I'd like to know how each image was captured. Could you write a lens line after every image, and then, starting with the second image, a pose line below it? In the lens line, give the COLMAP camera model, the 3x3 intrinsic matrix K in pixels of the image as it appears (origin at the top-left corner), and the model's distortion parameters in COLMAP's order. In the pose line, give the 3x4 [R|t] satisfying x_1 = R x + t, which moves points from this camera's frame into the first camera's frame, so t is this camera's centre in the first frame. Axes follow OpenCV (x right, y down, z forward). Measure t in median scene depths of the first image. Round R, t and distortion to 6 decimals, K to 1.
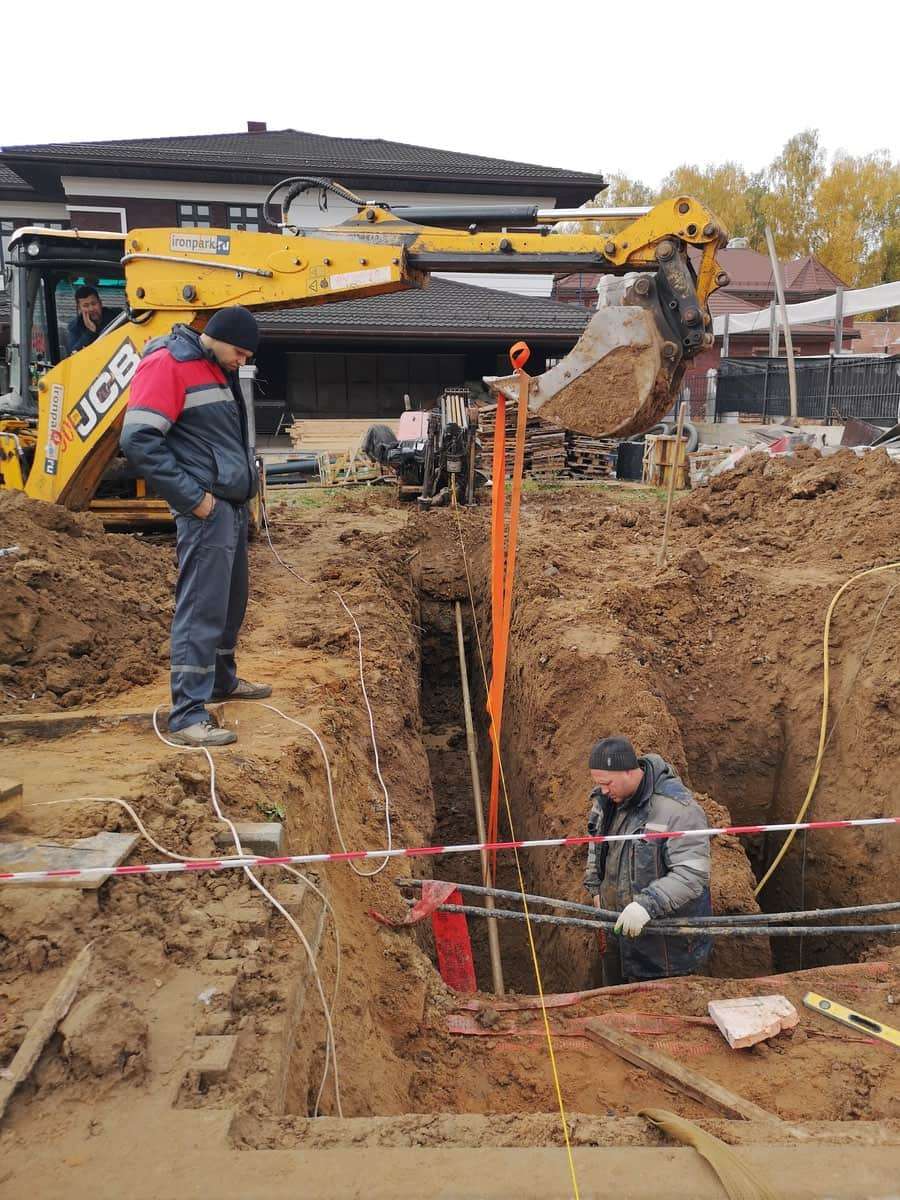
lens RADIAL K [[916.8, 0, 450.0], [0, 916.8, 600.0], [0, 0, 1]] dist [0.081822, -0.066736]
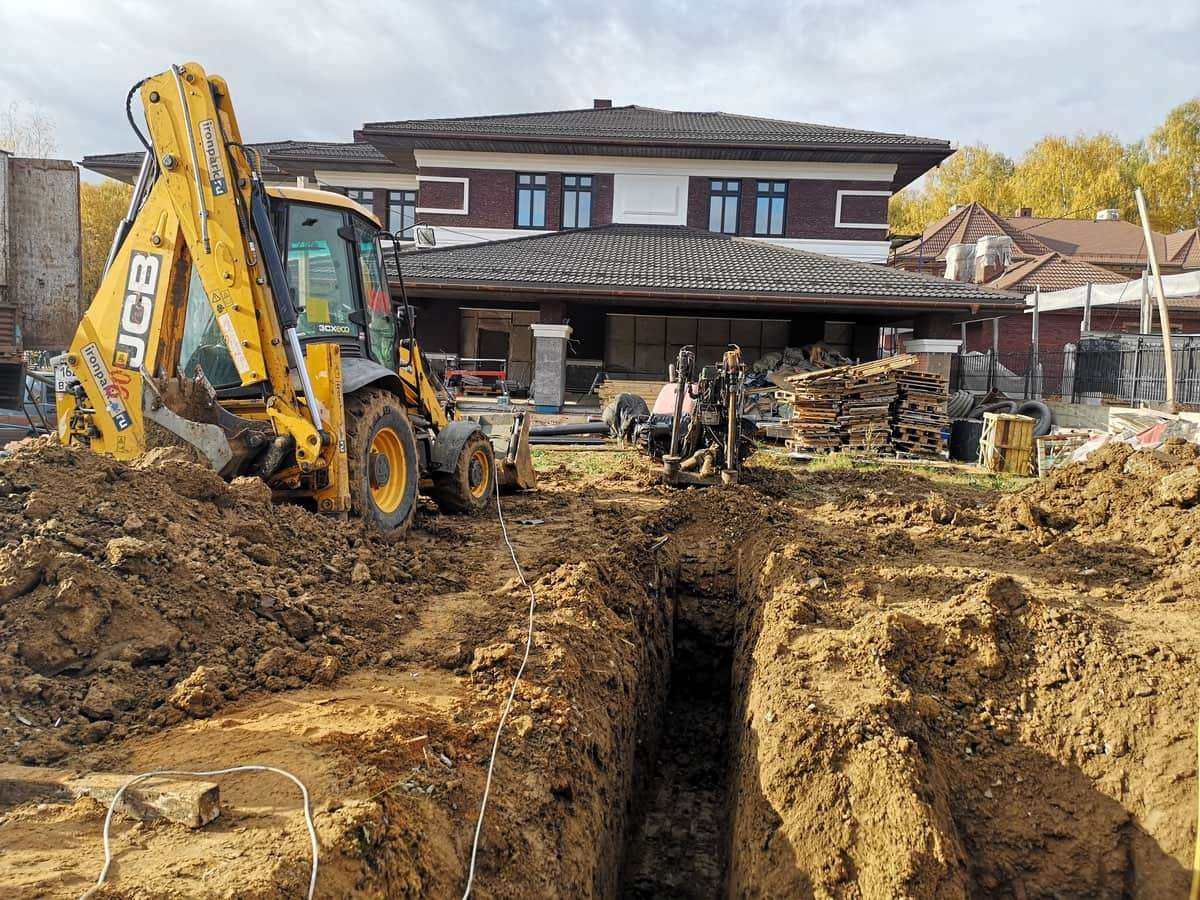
lens RADIAL K [[916.8, 0, 600.0], [0, 916.8, 450.0], [0, 0, 1]] dist [0.081822, -0.066736]
pose [[0.978486, 0.057634, -0.198097, 0.050247], [-0.080700, 0.990605, -0.110408, -0.026503], [0.189873, 0.124019, 0.973944, 0.112096]]
